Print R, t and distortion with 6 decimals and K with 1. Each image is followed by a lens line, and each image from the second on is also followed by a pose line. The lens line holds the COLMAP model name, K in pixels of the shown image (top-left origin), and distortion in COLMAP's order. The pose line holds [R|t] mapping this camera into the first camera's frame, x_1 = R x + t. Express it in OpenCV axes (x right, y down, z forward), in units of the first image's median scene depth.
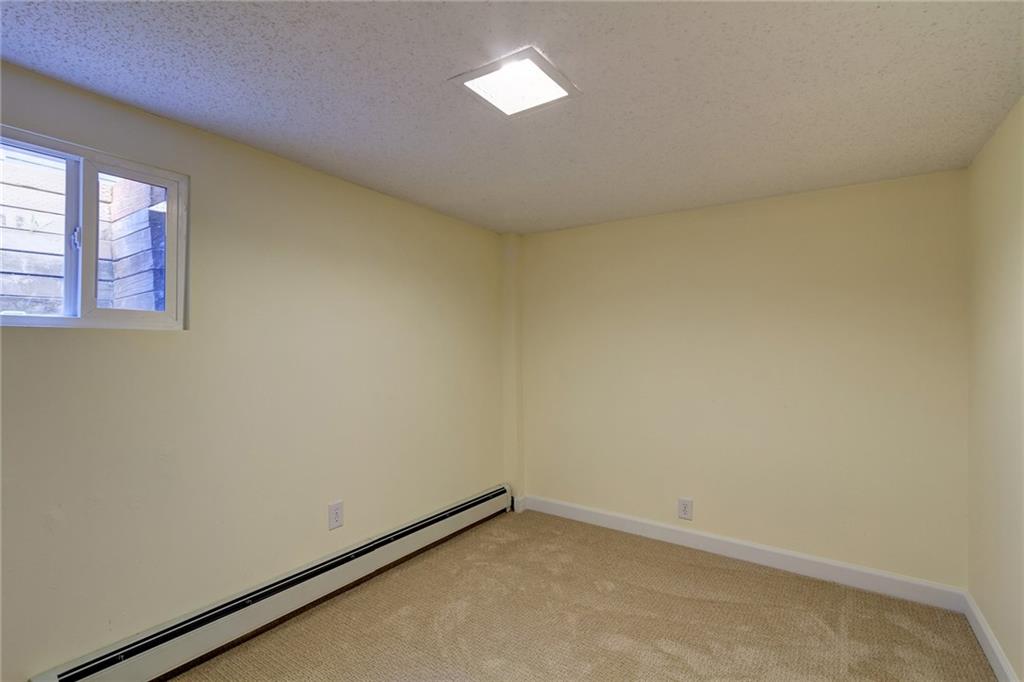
lens RADIAL K [[474.8, 0, 513.4], [0, 474.8, 341.7], [0, 0, 1]] dist [0.002204, 0.000310]
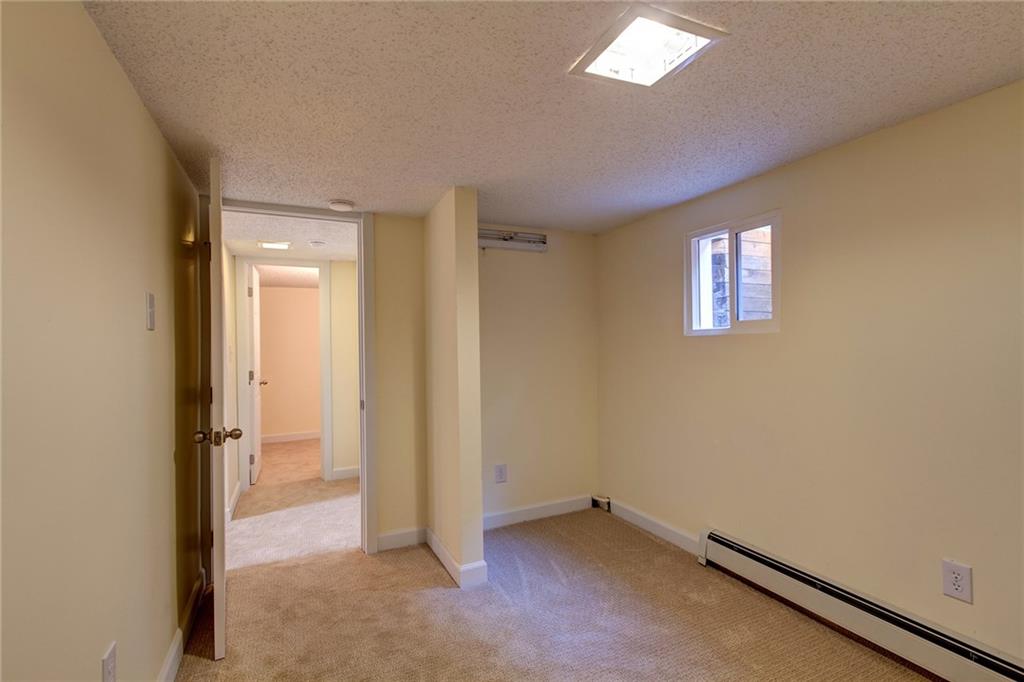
lens RADIAL K [[474.8, 0, 513.4], [0, 474.8, 341.7], [0, 0, 1]] dist [0.002204, 0.000310]
pose [[-0.512959, 0.003213, -0.858407, 0.809123], [0.024461, 0.999642, -0.010875, -0.003505], [0.858064, -0.026575, -0.512854, 1.125860]]
